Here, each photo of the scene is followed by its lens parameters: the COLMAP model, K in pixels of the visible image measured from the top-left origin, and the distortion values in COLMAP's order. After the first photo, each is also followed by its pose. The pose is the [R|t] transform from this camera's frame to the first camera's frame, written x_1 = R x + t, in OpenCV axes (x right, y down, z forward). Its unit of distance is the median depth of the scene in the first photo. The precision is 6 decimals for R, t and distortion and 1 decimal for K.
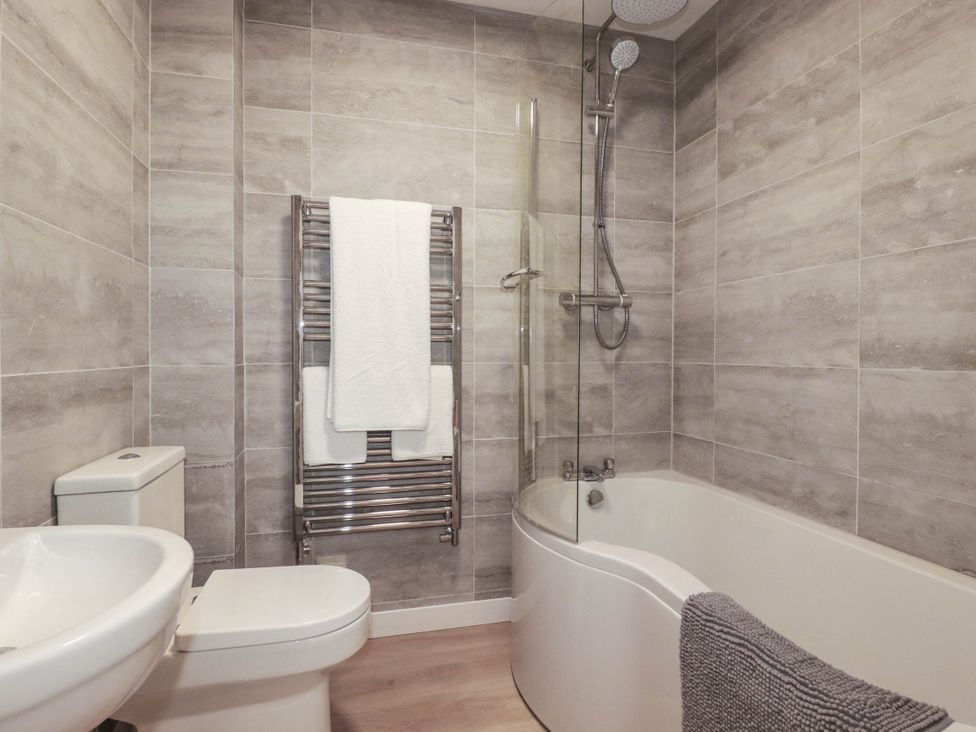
lens RADIAL K [[529.1, 0, 487.7], [0, 529.1, 362.7], [0, 0, 1]] dist [-0.003560, -0.005887]
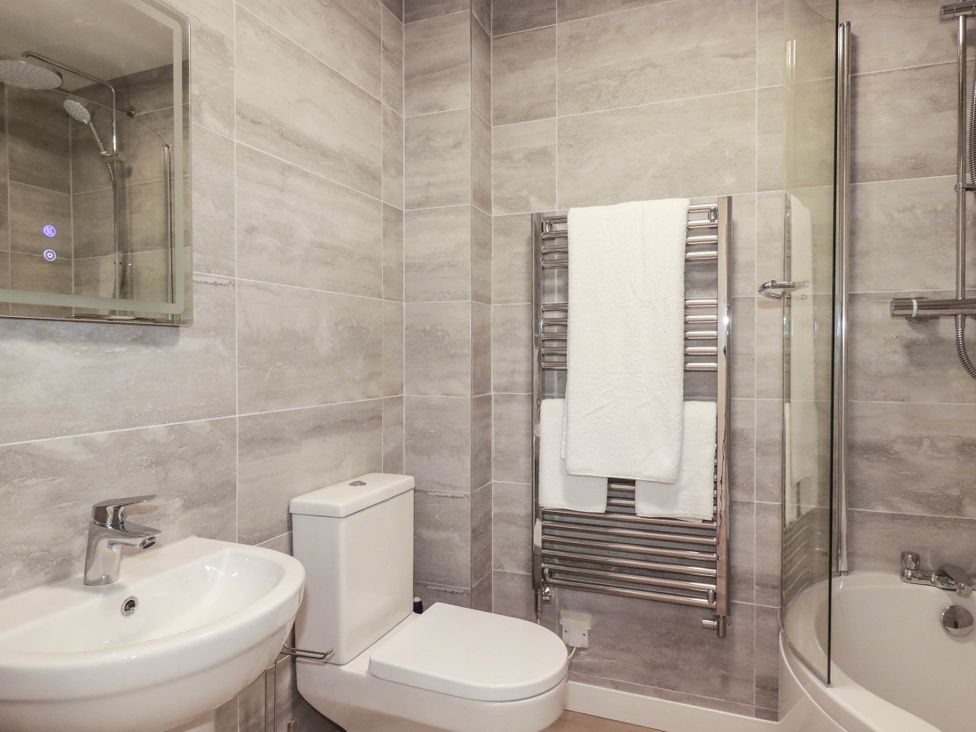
lens RADIAL K [[623.7, 0, 486.0], [0, 623.7, 366.2], [0, 0, 1]] dist [0.013404, -0.015649]
pose [[0.810339, 0.005712, -0.585933, 0.203058], [-0.008112, 0.999966, -0.001471, -0.045894], [0.585905, 0.005945, 0.810358, 0.066295]]
